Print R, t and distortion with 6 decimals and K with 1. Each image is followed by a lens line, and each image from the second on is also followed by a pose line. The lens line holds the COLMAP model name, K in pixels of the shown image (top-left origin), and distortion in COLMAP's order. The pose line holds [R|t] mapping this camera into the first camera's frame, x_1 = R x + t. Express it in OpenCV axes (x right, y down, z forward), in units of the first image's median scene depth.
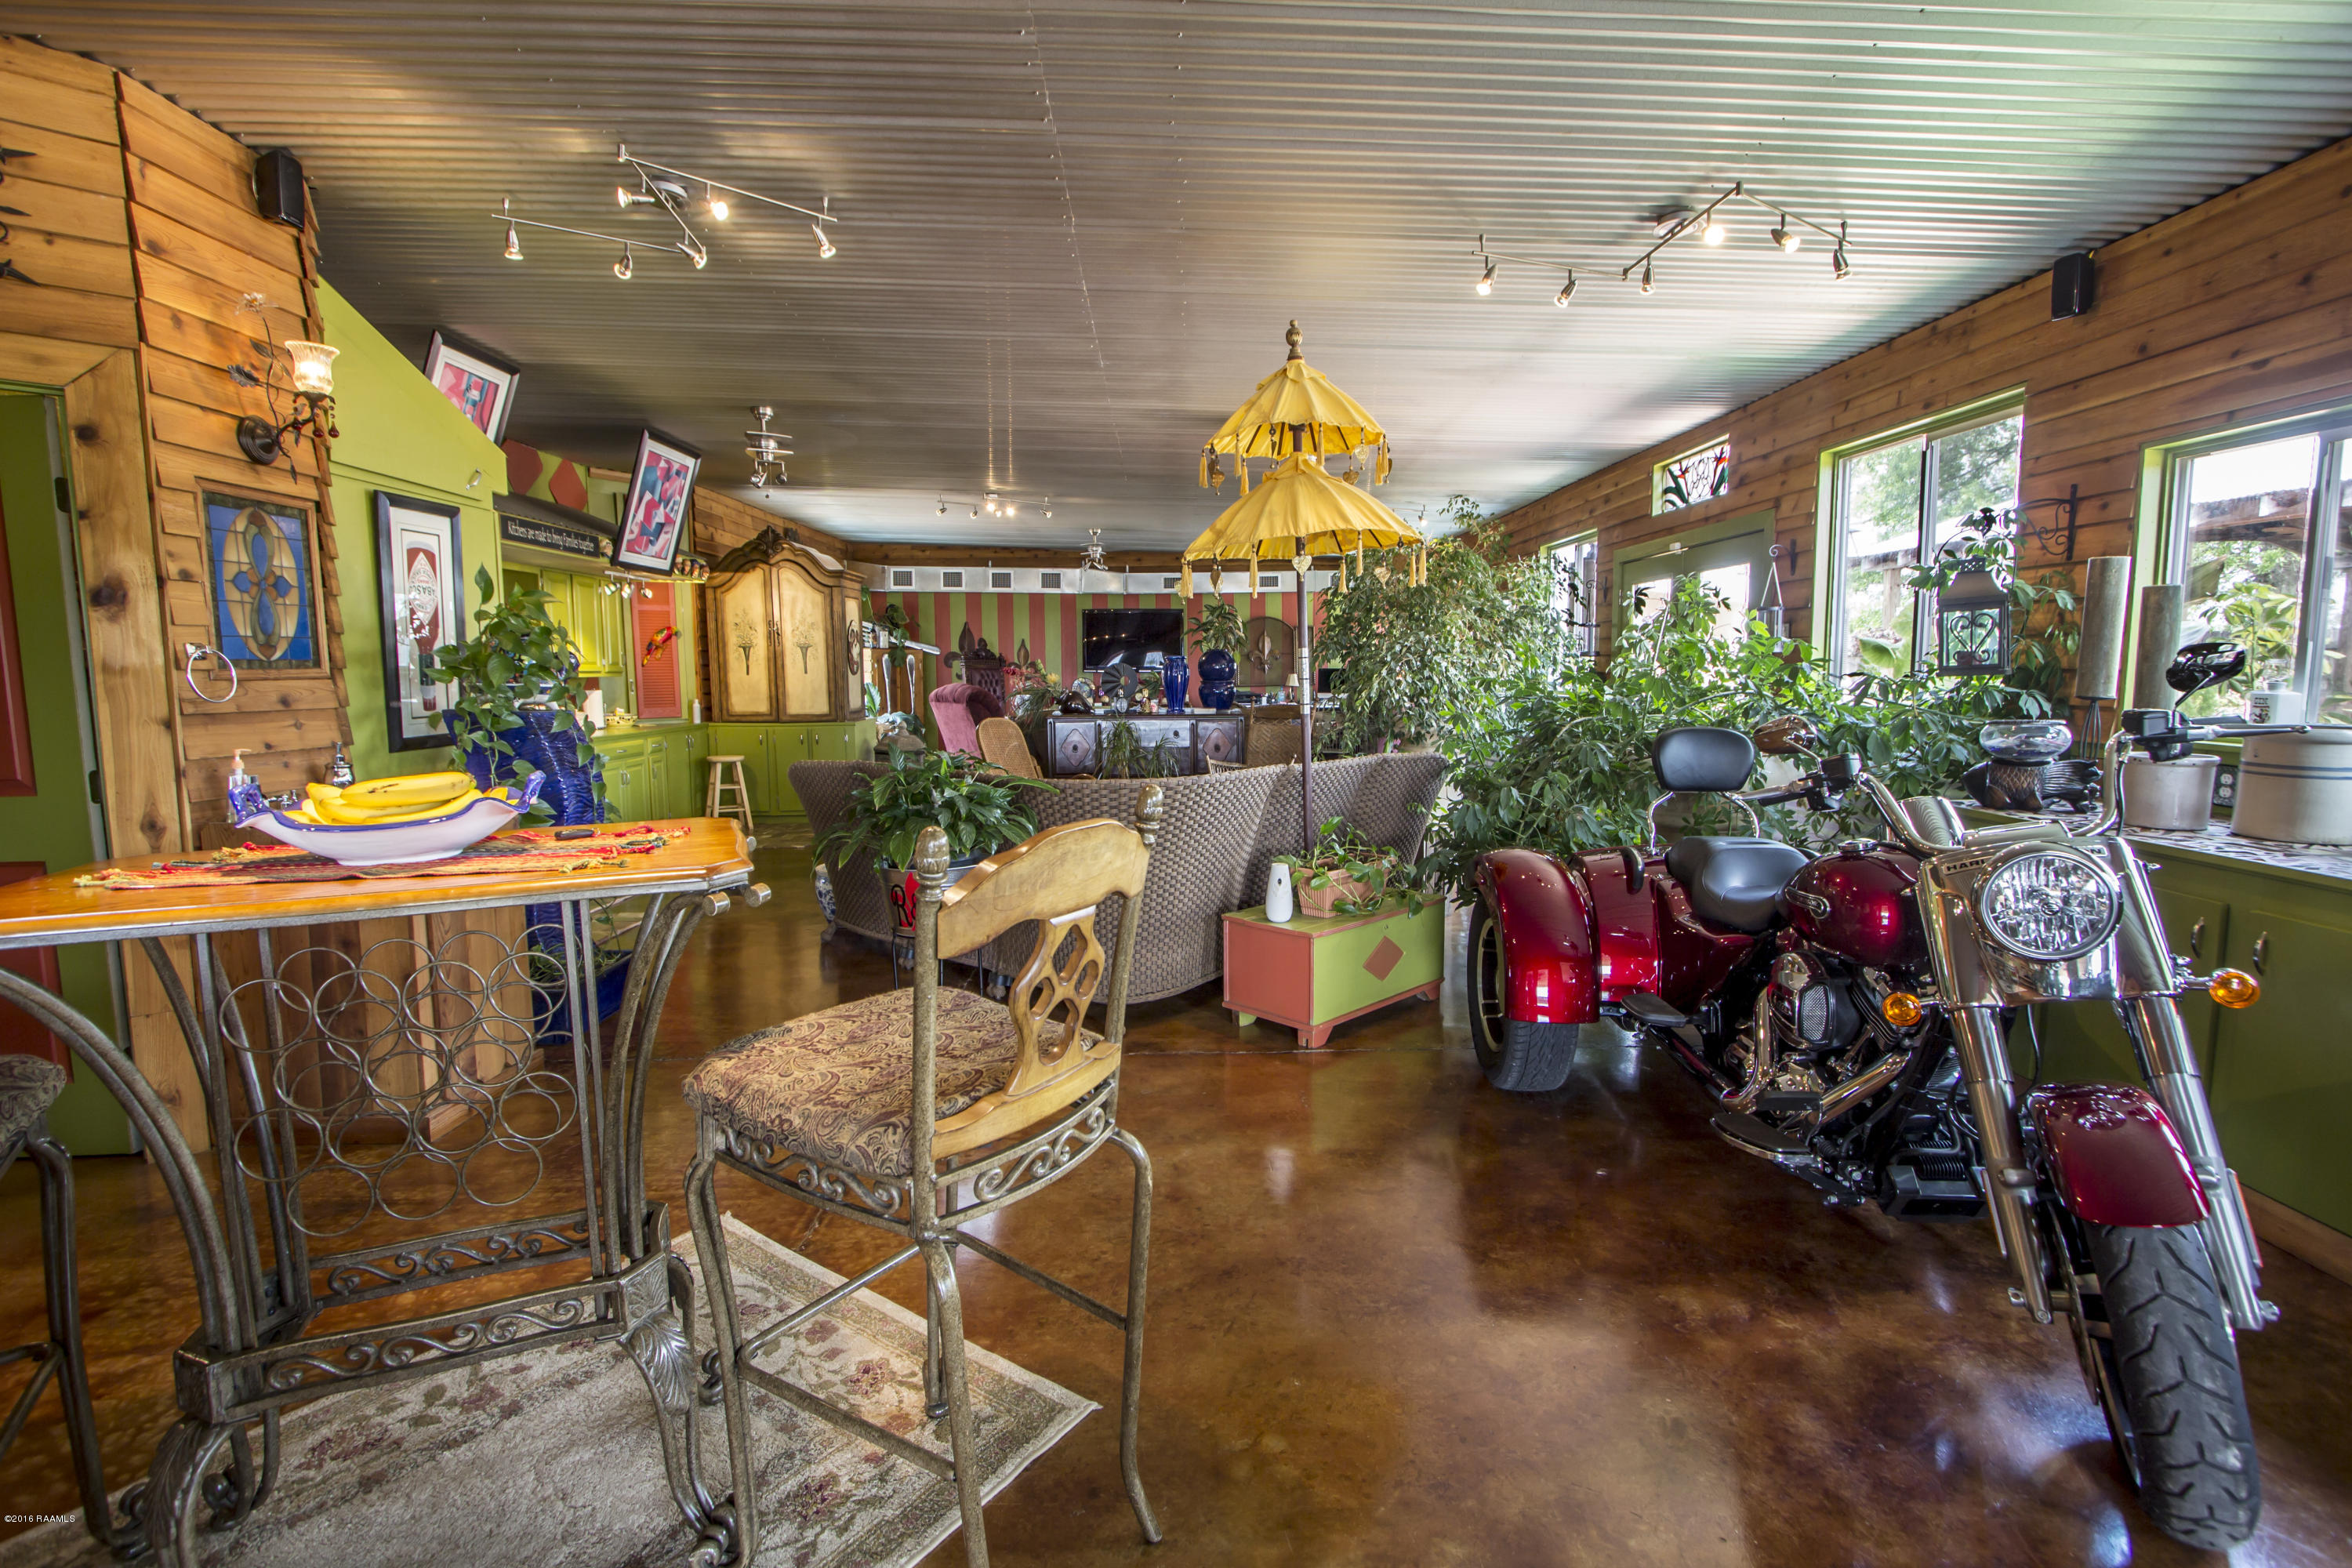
lens RADIAL K [[1087.2, 0, 1176.0], [0, 1087.2, 784.0], [0, 0, 1]] dist [-0.011581, 0.000135]
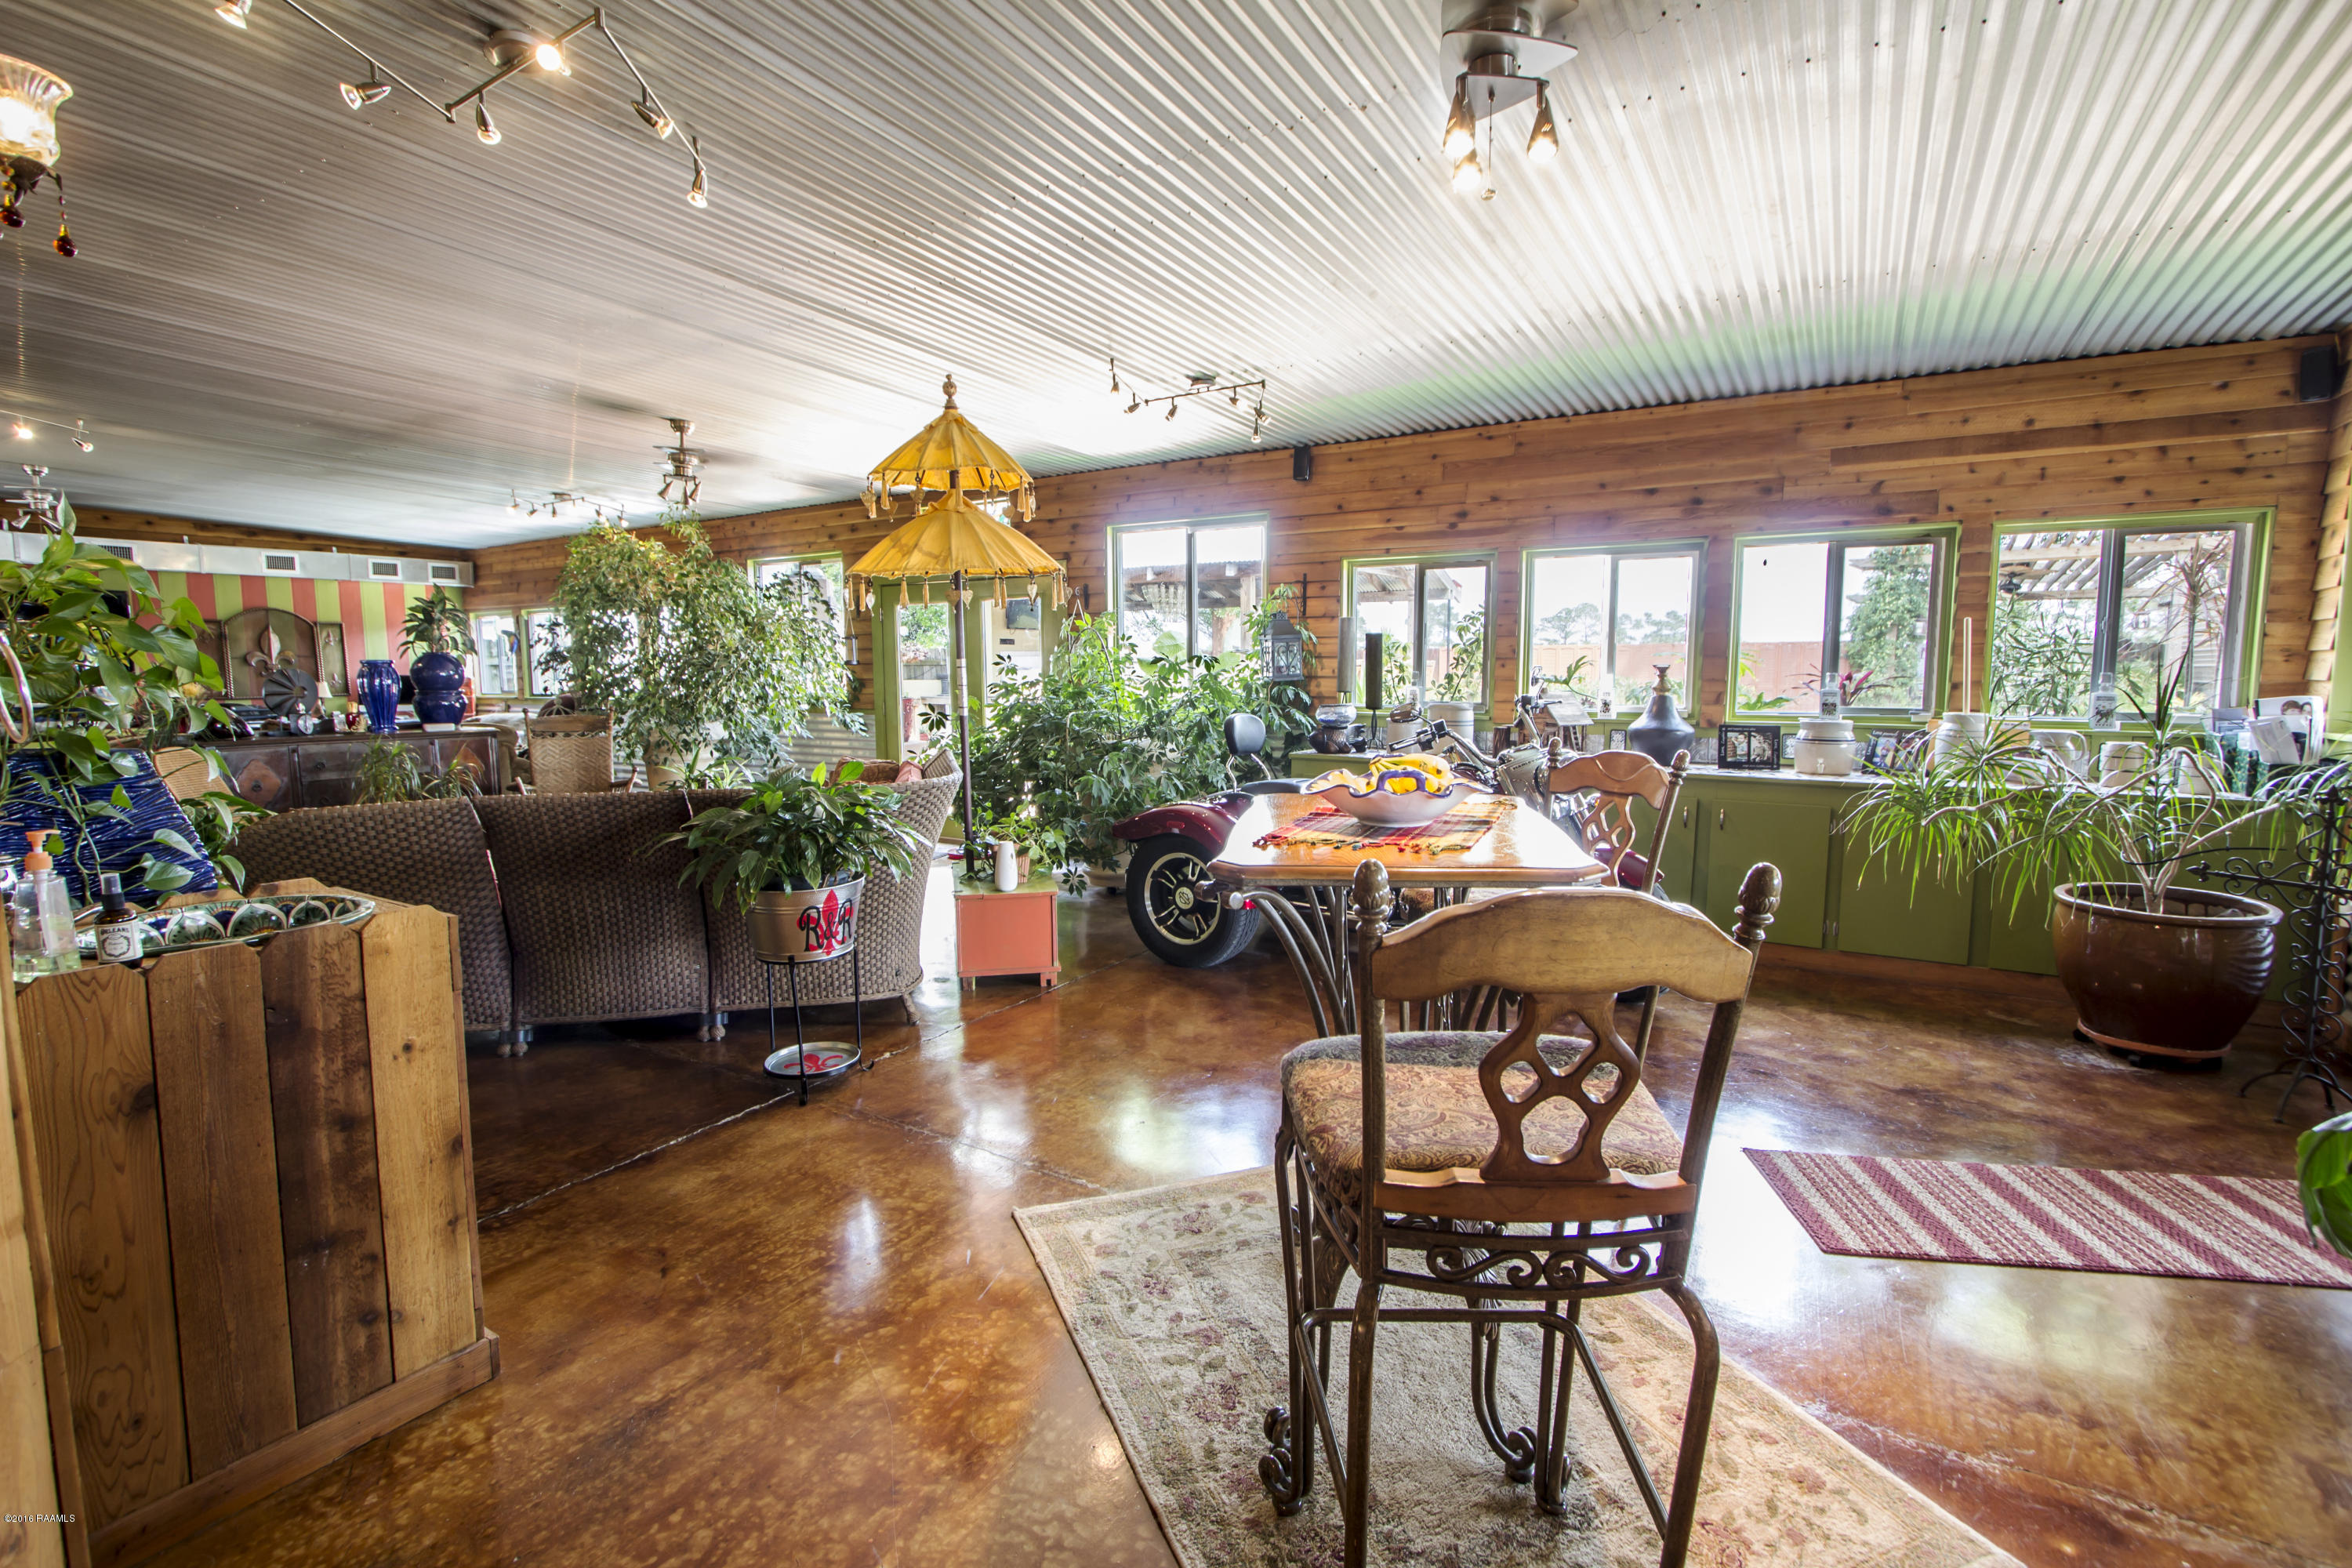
lens RADIAL K [[1087.2, 0, 1176.0], [0, 1087.2, 784.0], [0, 0, 1]] dist [-0.011581, 0.000135]
pose [[0.531909, -0.083814, 0.842644, -0.395164], [0.088331, 0.995153, 0.043225, -0.011562], [-0.842182, 0.051439, 0.536734, 0.103990]]
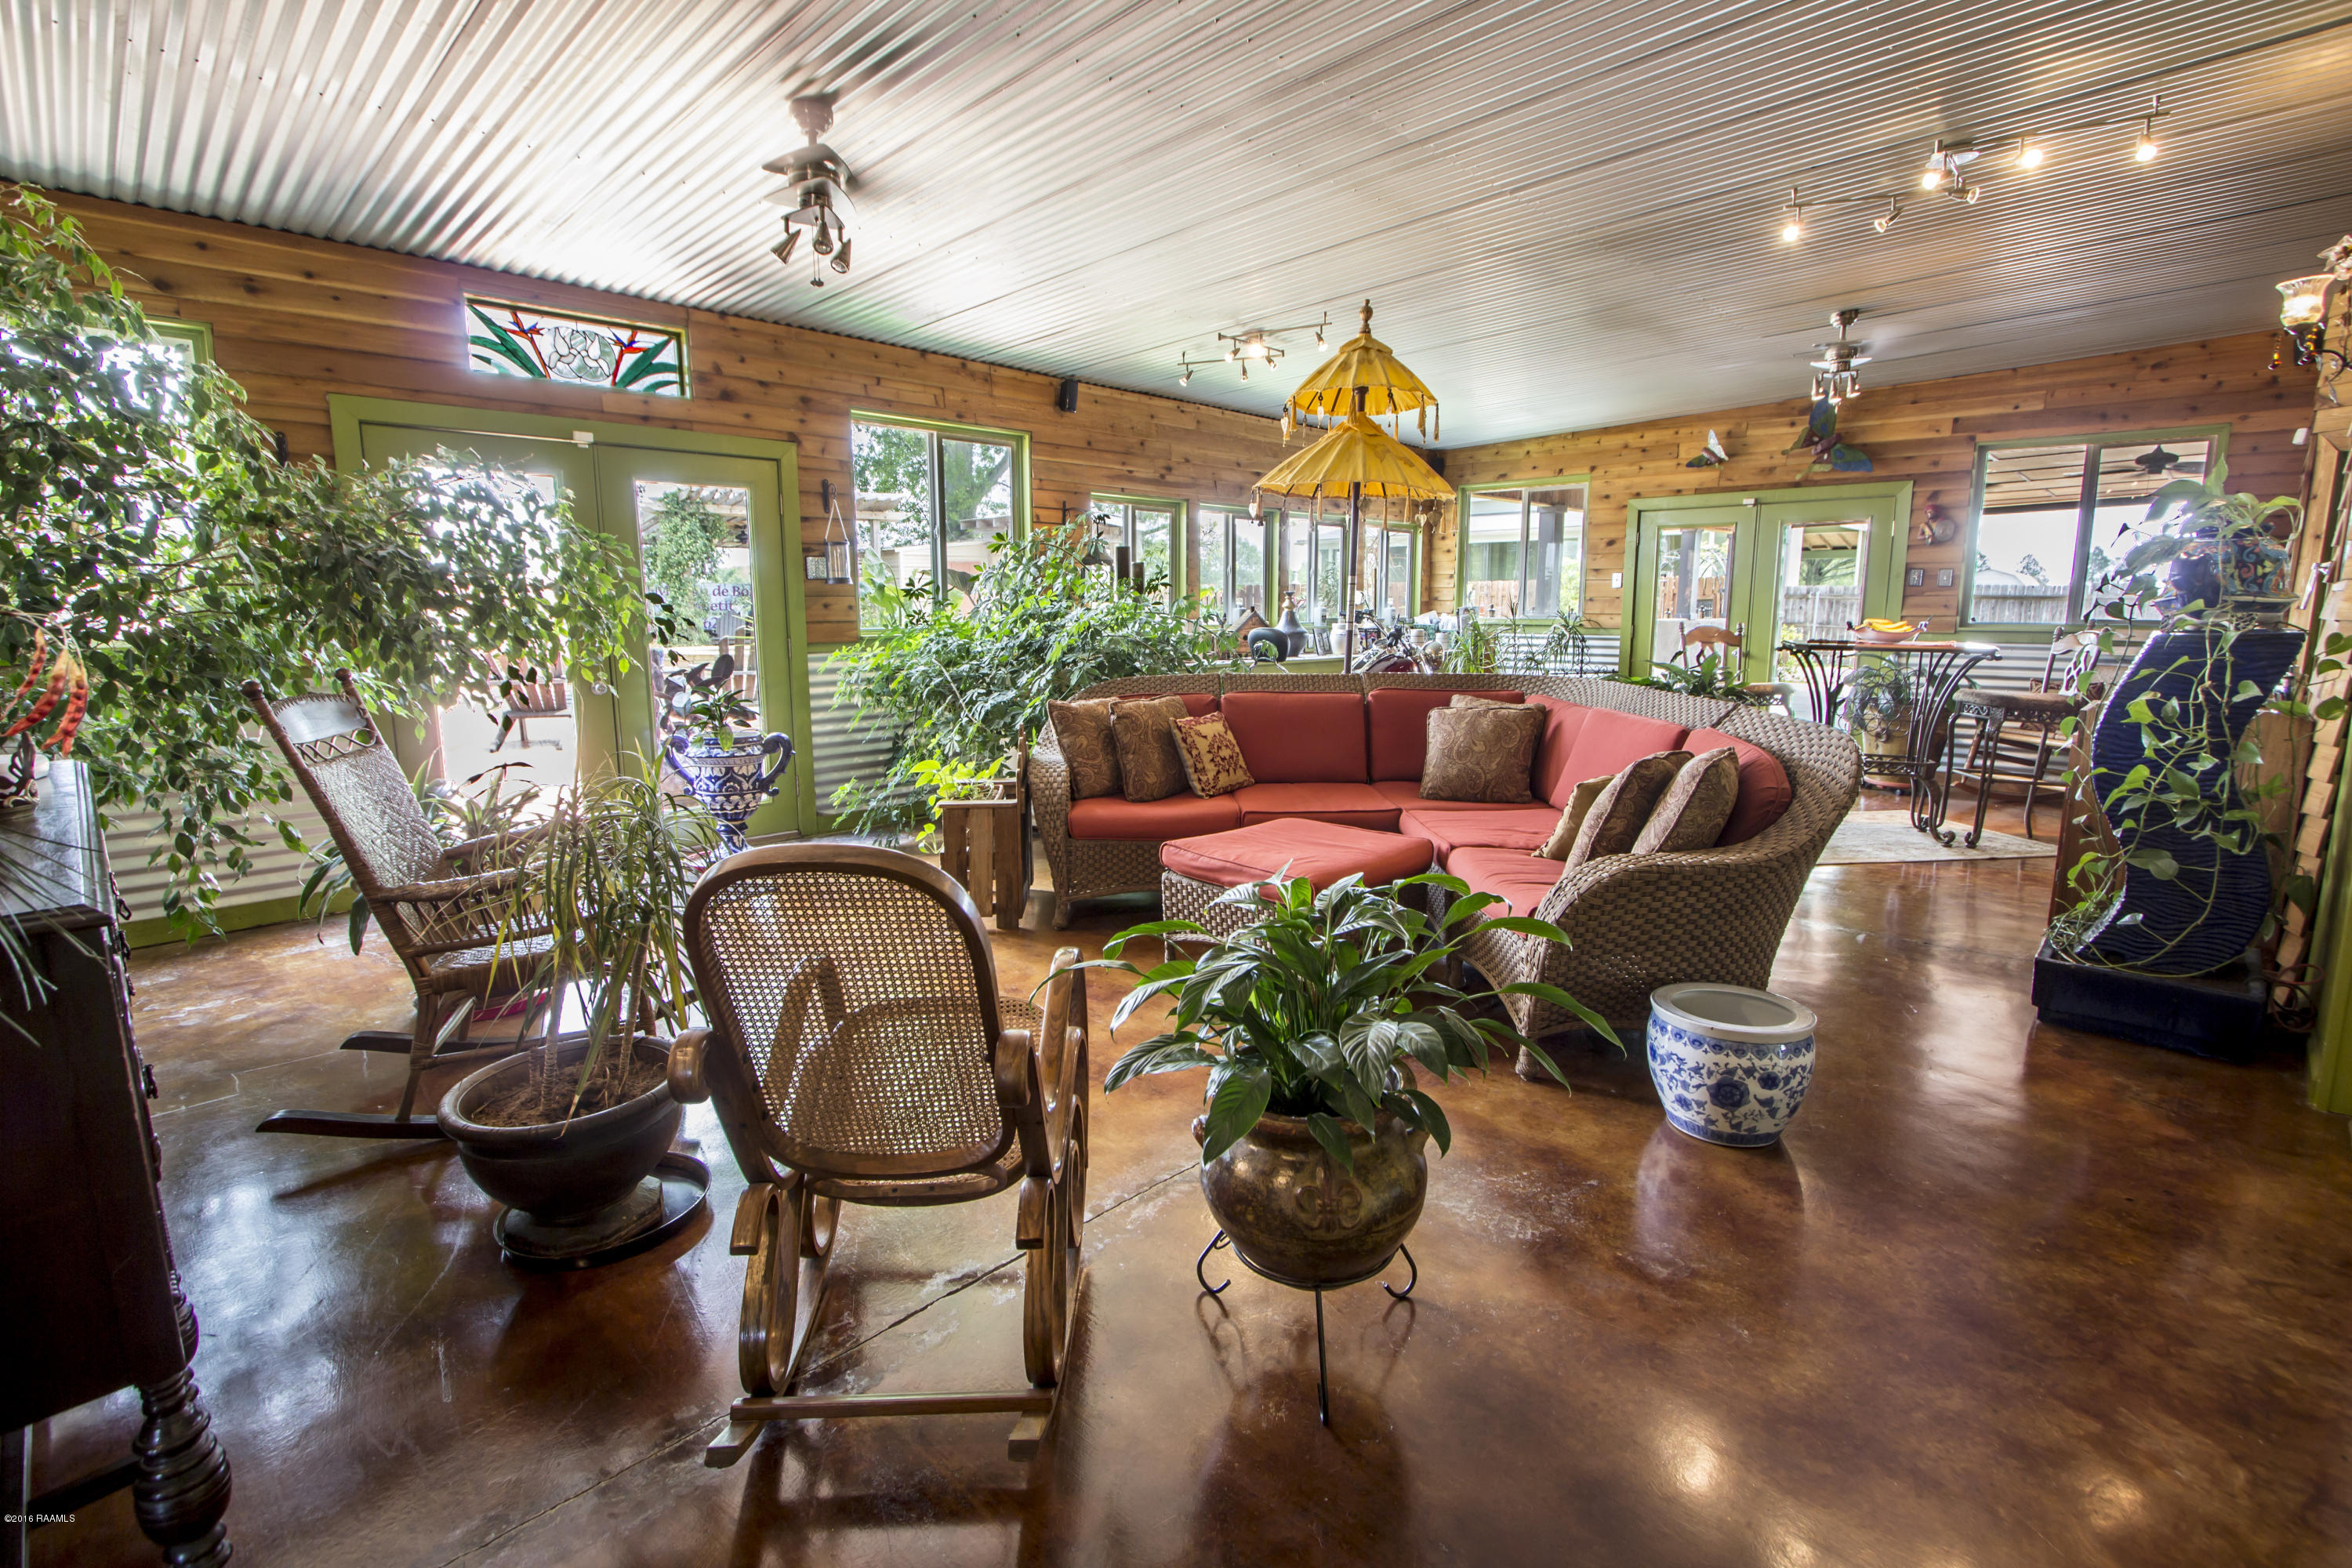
lens RADIAL K [[1087.2, 0, 1176.0], [0, 1087.2, 784.0], [0, 0, 1]] dist [-0.011581, 0.000135]
pose [[-0.702415, -0.106935, 0.703689, -0.332086], [0.082078, 0.969885, 0.229317, -0.101134], [-0.707019, 0.218833, -0.672485, 1.055237]]
